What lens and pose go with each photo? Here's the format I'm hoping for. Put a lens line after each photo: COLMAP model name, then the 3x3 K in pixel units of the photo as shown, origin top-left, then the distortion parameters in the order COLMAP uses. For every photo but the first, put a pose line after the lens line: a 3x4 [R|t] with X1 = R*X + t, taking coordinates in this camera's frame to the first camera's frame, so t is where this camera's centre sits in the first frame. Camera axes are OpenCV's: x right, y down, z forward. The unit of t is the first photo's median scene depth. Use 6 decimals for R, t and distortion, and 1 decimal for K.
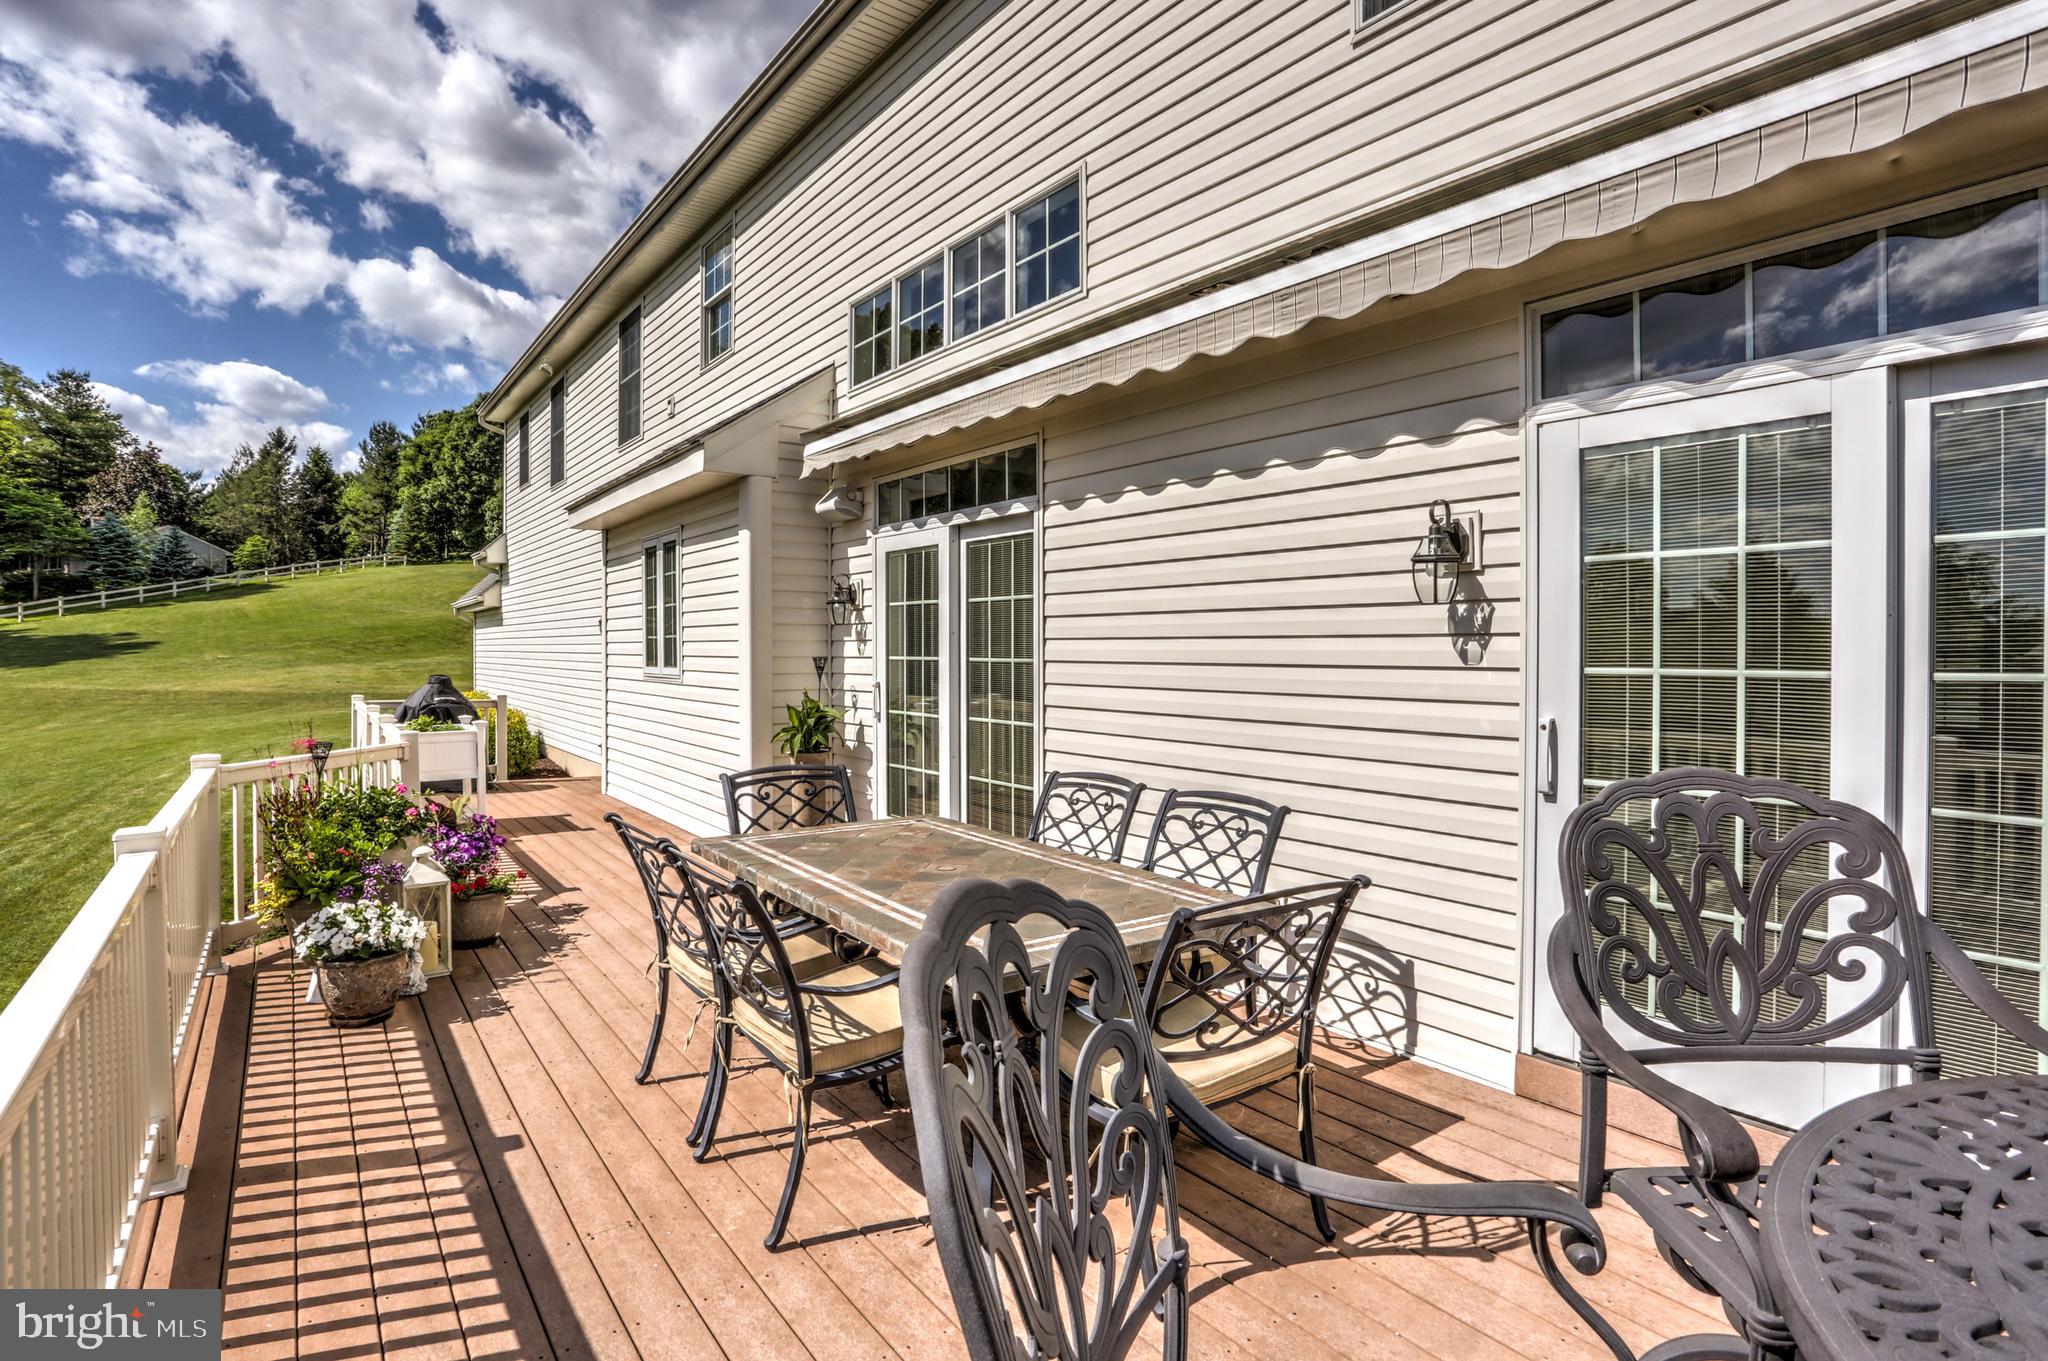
lens RADIAL K [[1034.6, 0, 1020.9], [0, 1034.6, 651.4], [0, 0, 1]] dist [-0.013864, 0.000526]
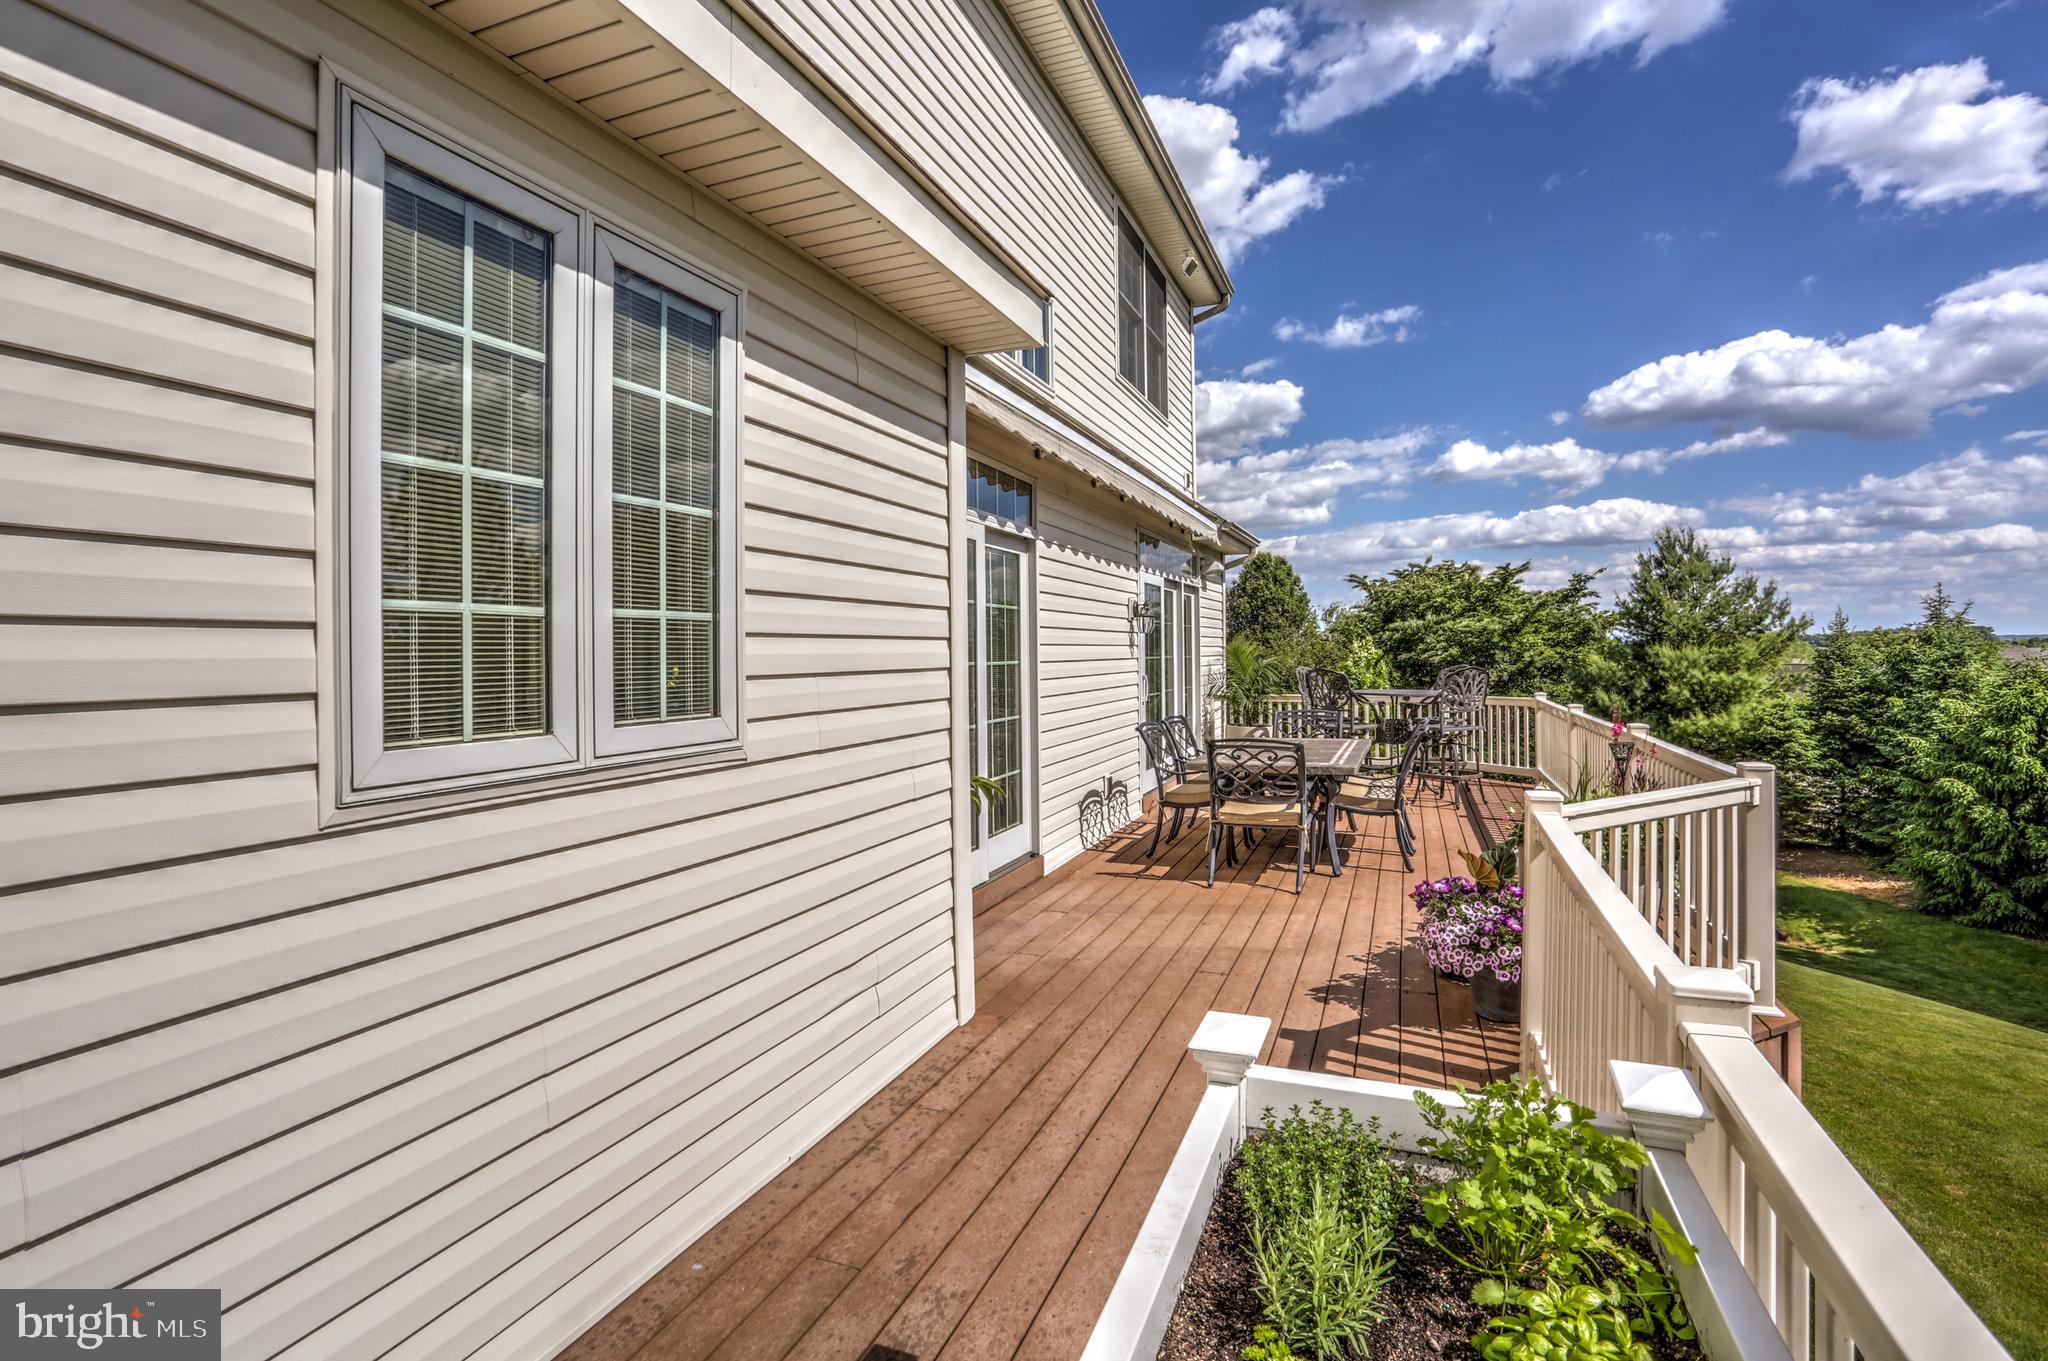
lens RADIAL K [[1001.5, 0, 1024.6], [0, 1001.5, 656.9], [0, 0, 1]] dist [-0.082700, 0.040899]
pose [[-0.544398, 0.008214, 0.838787, -0.082368], [0.019726, 0.999801, 0.003012, -0.000114], [-0.838595, 0.018186, -0.544452, 0.140600]]
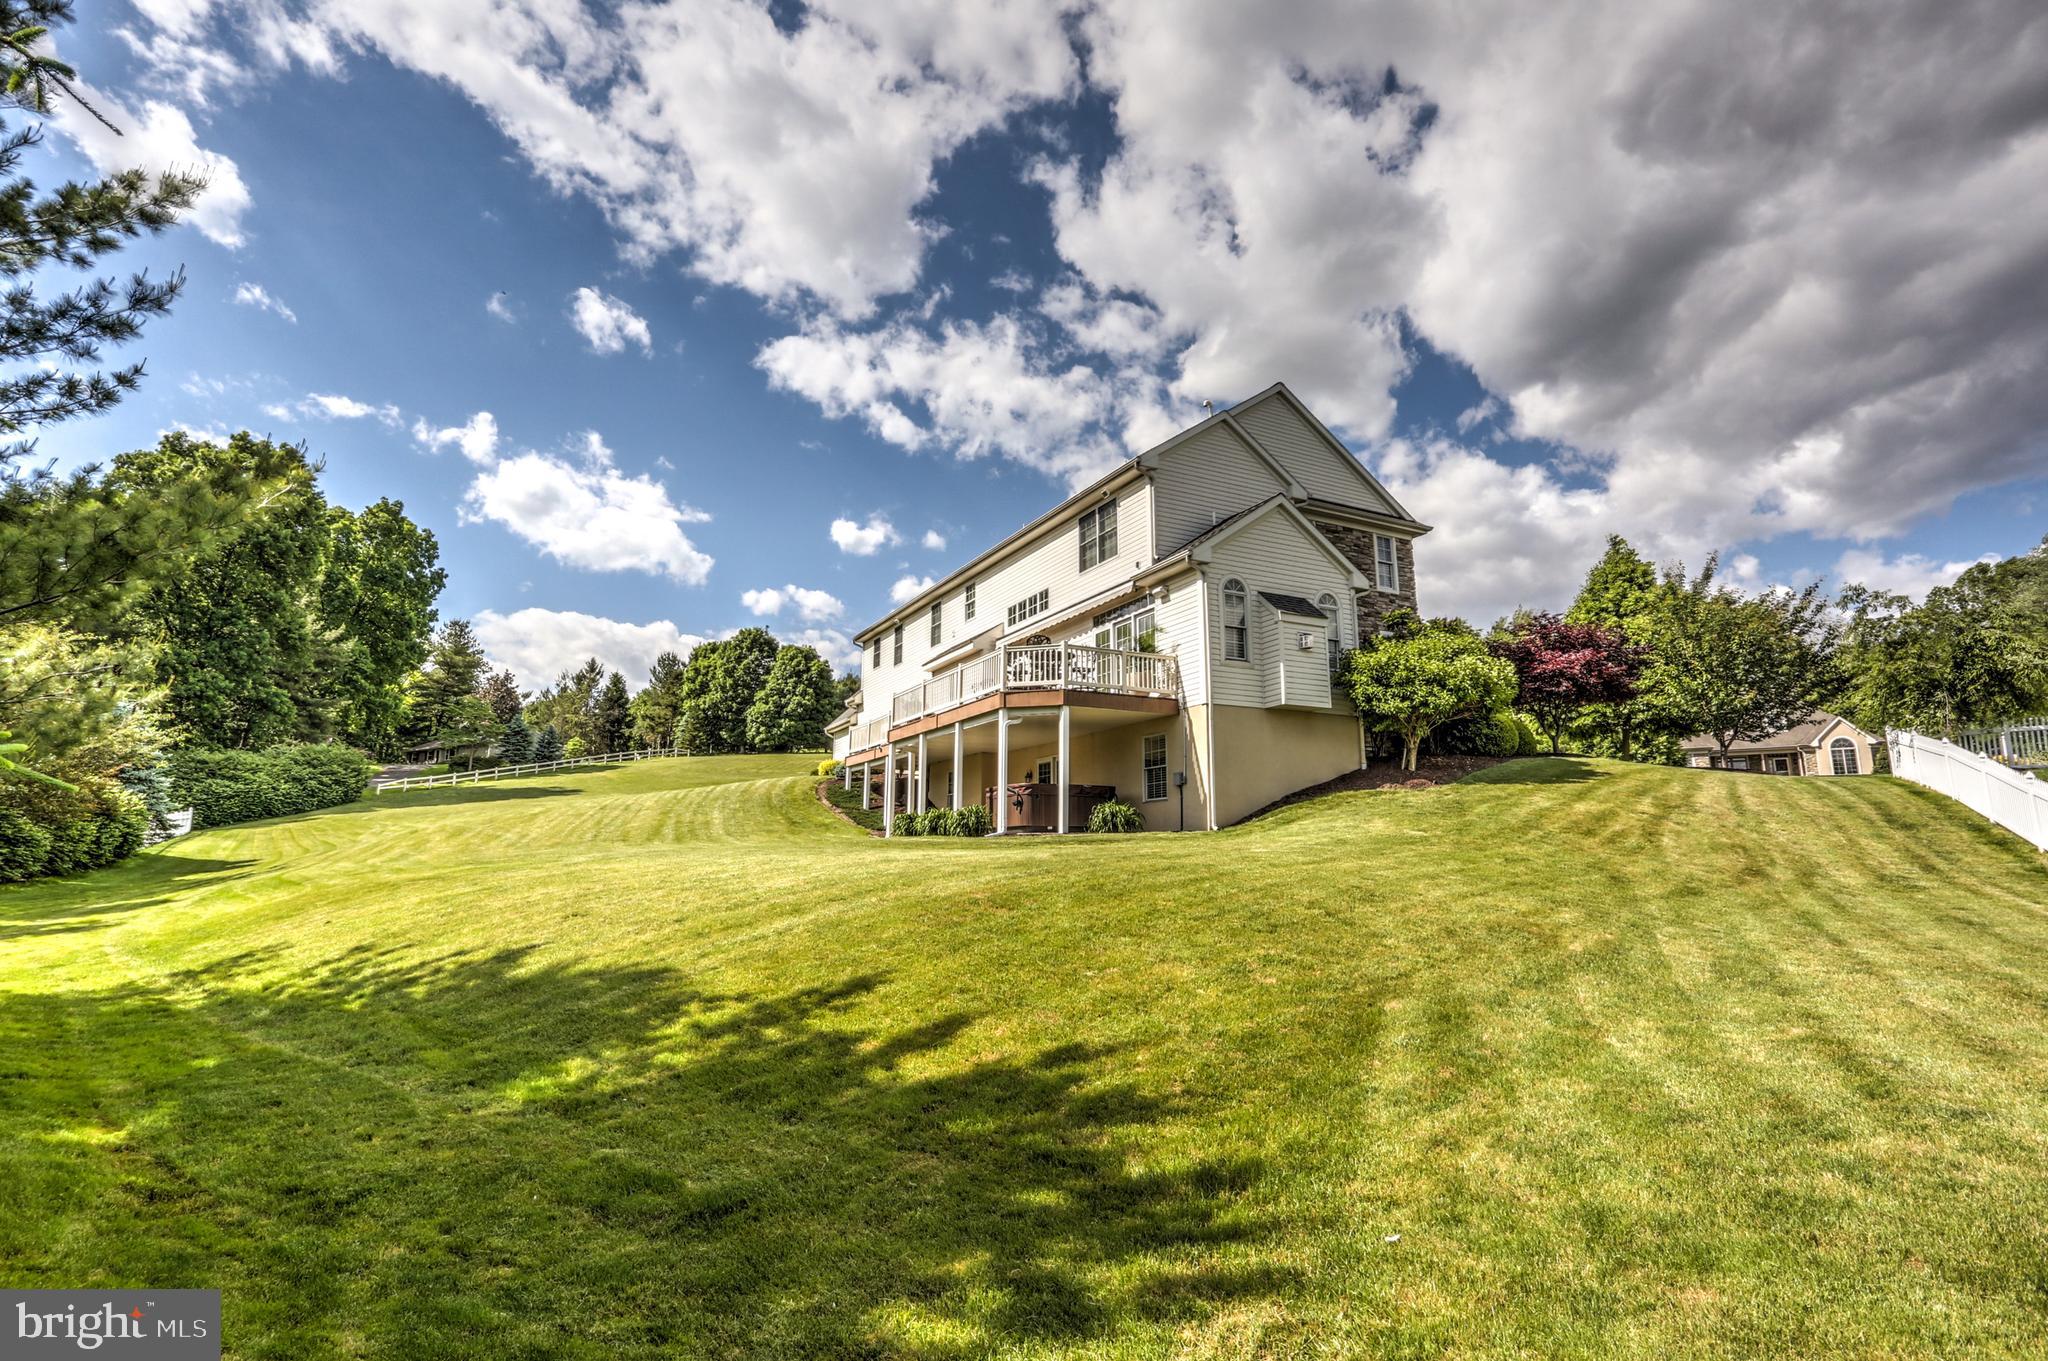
lens RADIAL K [[1034.6, 0, 1020.9], [0, 1034.6, 651.4], [0, 0, 1]] dist [-0.013864, 0.000526]
pose [[0.986564, -0.021038, -0.162016, 0.061802], [-0.013826, 0.977366, -0.211104, 0.078875], [0.162790, 0.210508, 0.963943, -0.328096]]
